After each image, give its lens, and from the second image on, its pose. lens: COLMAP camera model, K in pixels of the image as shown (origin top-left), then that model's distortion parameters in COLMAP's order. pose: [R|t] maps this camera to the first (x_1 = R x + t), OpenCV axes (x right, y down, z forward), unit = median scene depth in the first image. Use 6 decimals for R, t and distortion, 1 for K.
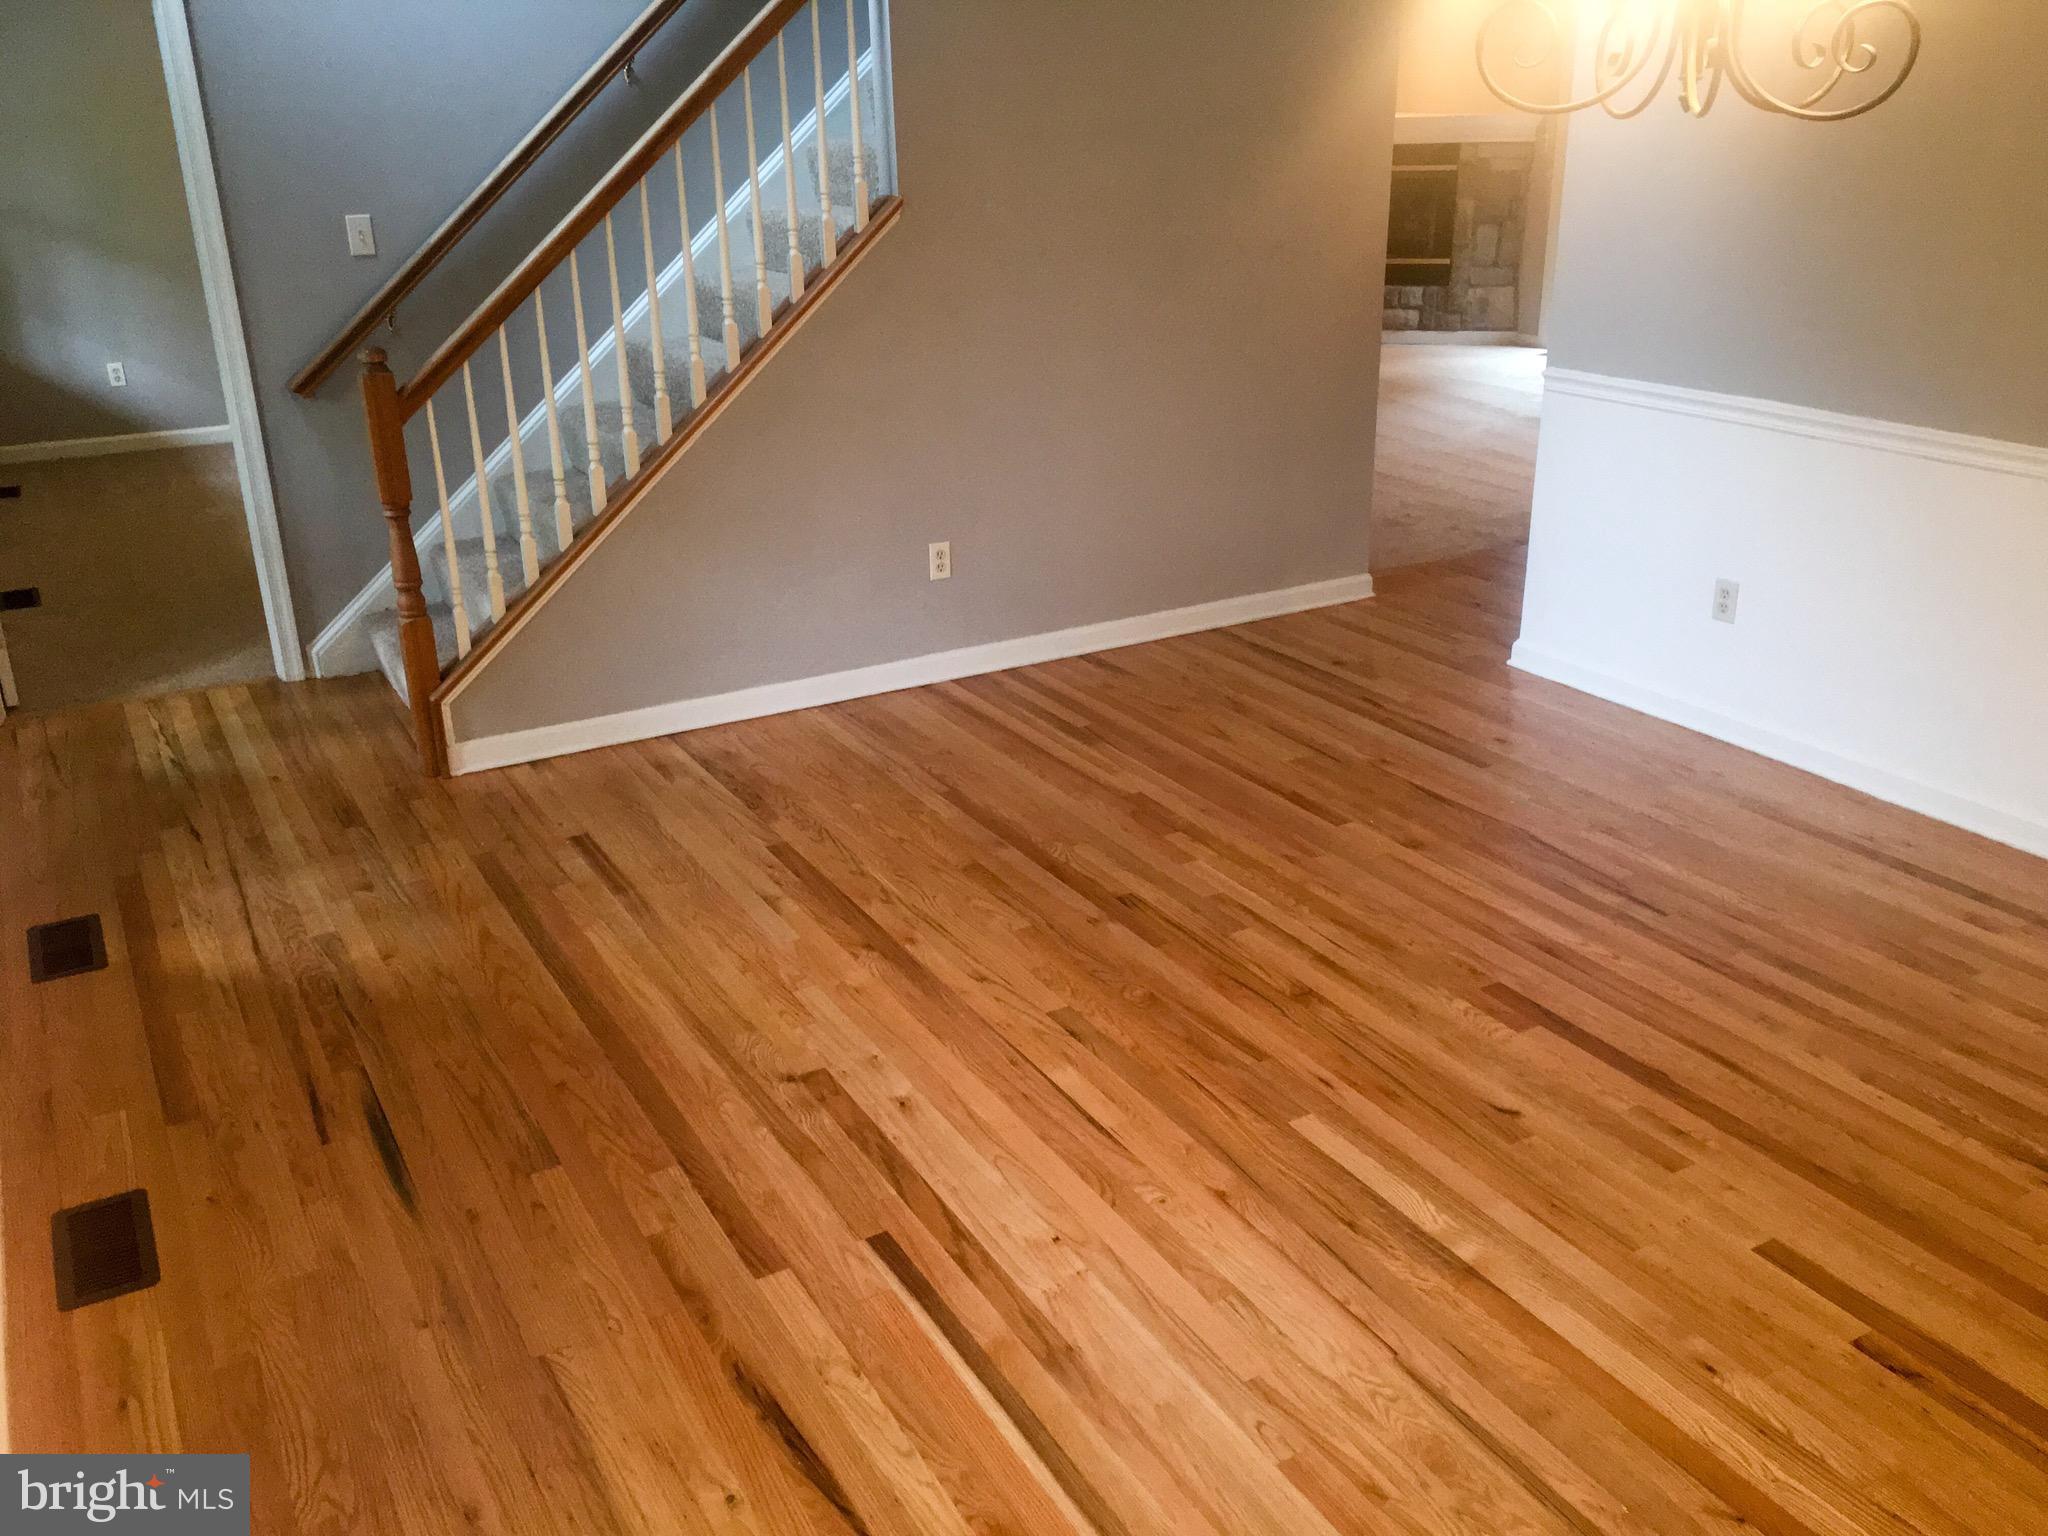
lens RADIAL K [[1732.2, 0, 1025.0], [0, 1732.2, 762.7], [0, 0, 1]] dist [0.072168, -0.079676]
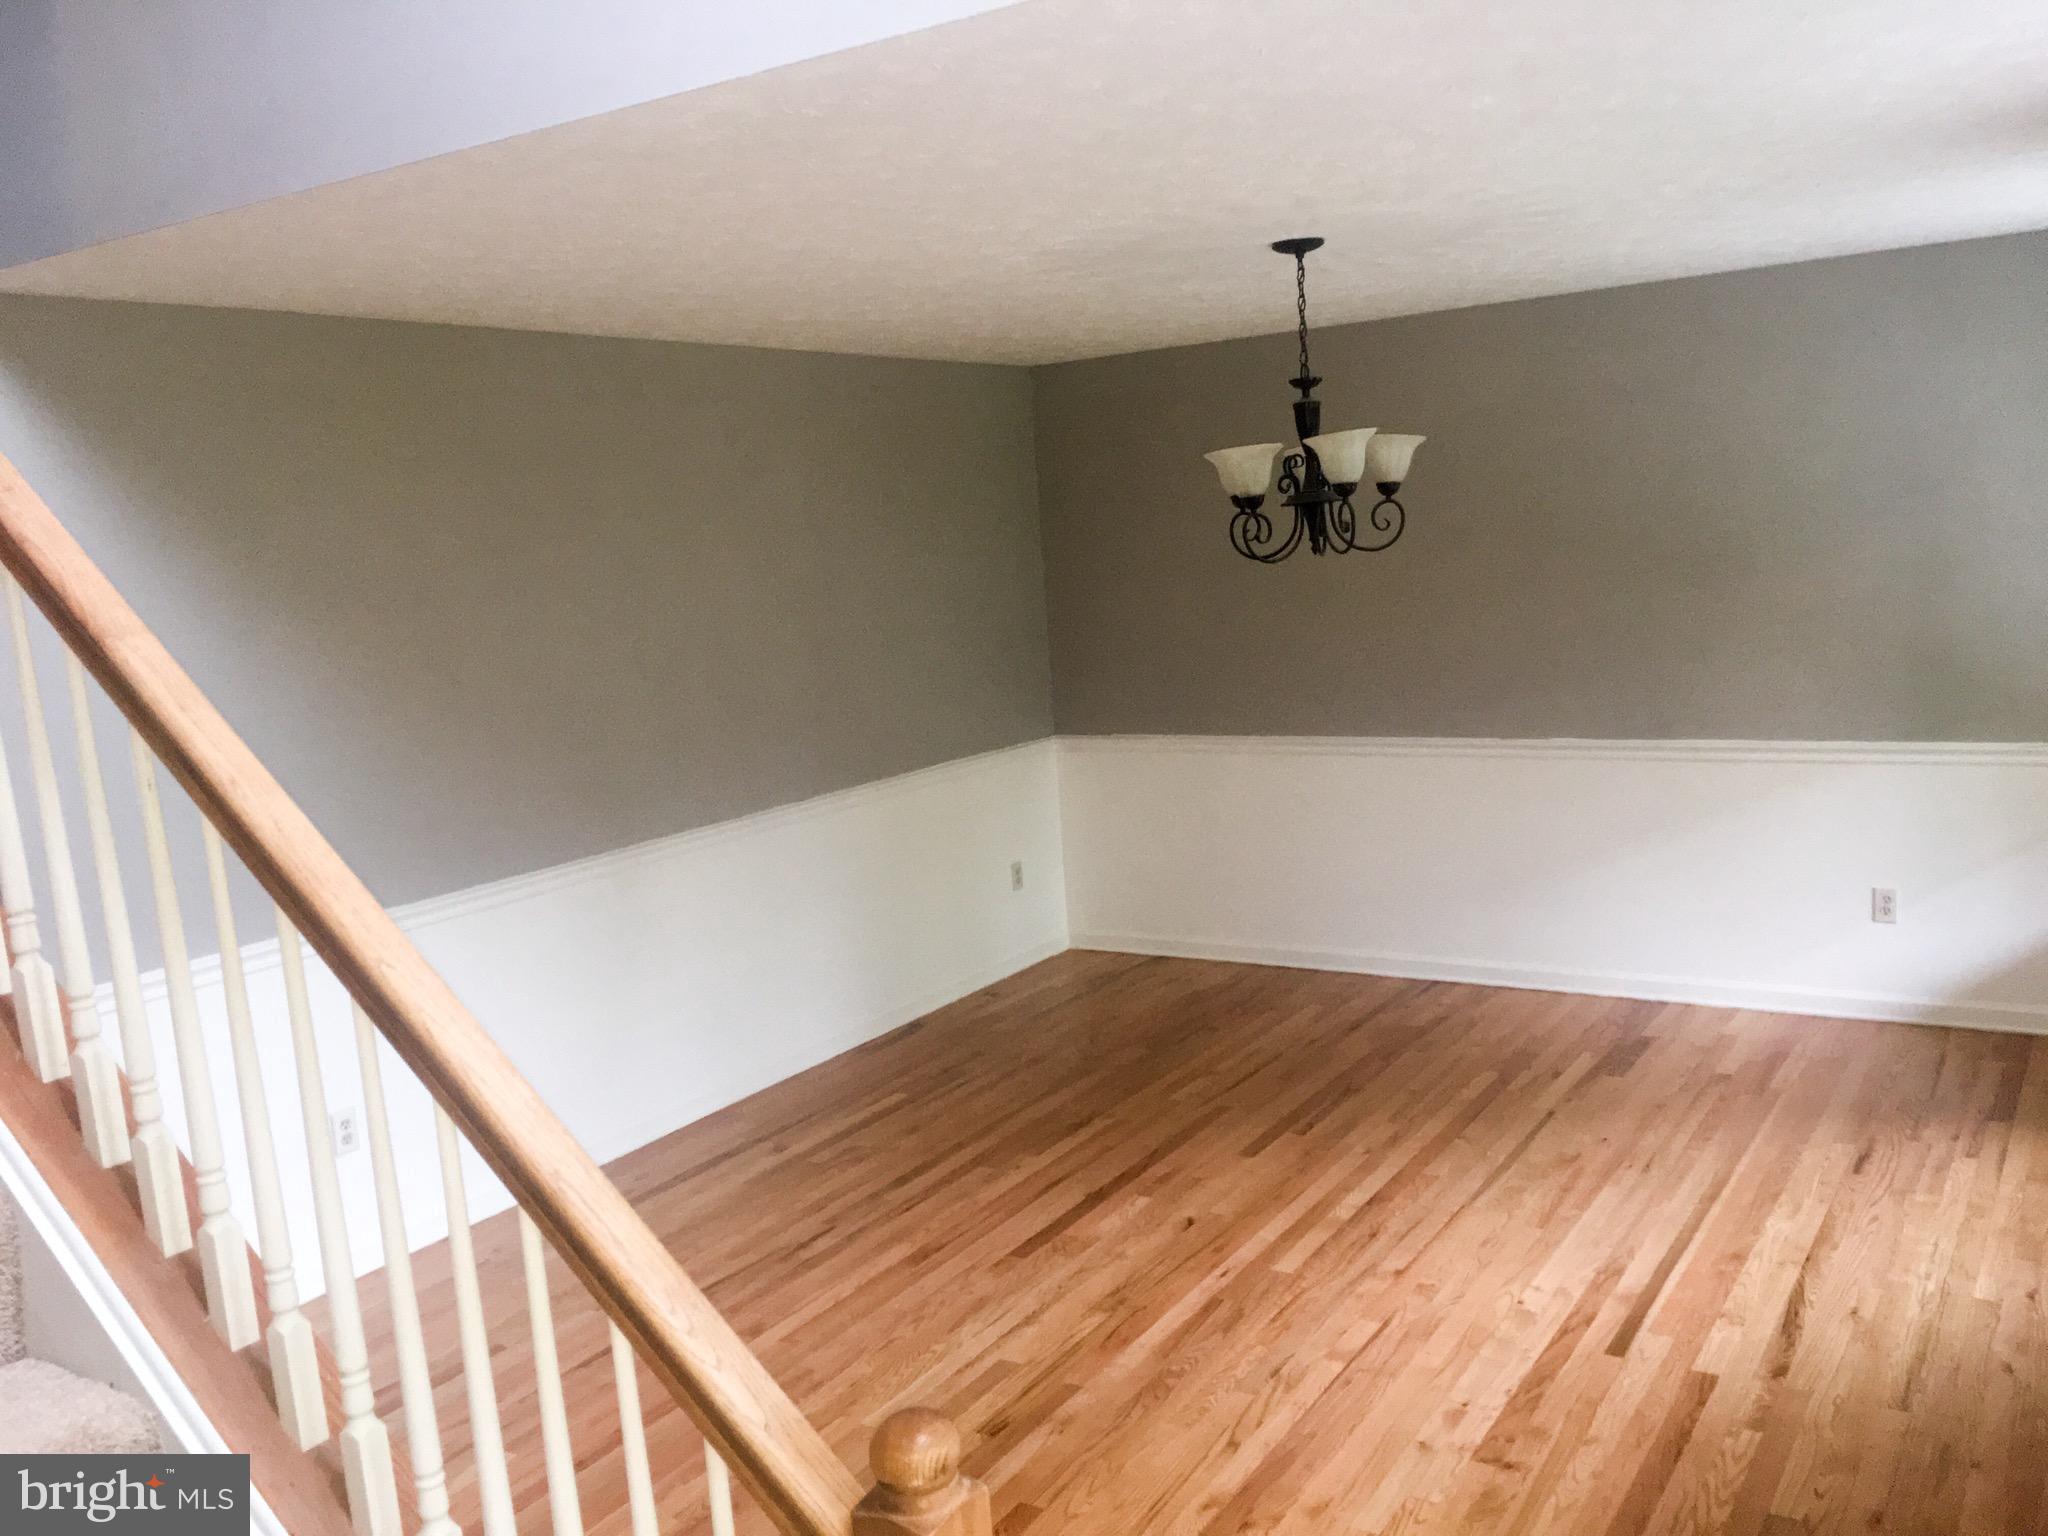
lens RADIAL K [[1786.2, 0, 1027.7], [0, 1786.2, 770.7], [0, 0, 1]] dist [-0.015607, -0.011079]
pose [[-0.465643, -0.067555, 0.882390, -0.235489], [0.405213, 0.870143, 0.280451, -0.148824], [-0.786752, 0.488147, -0.377802, 0.382283]]
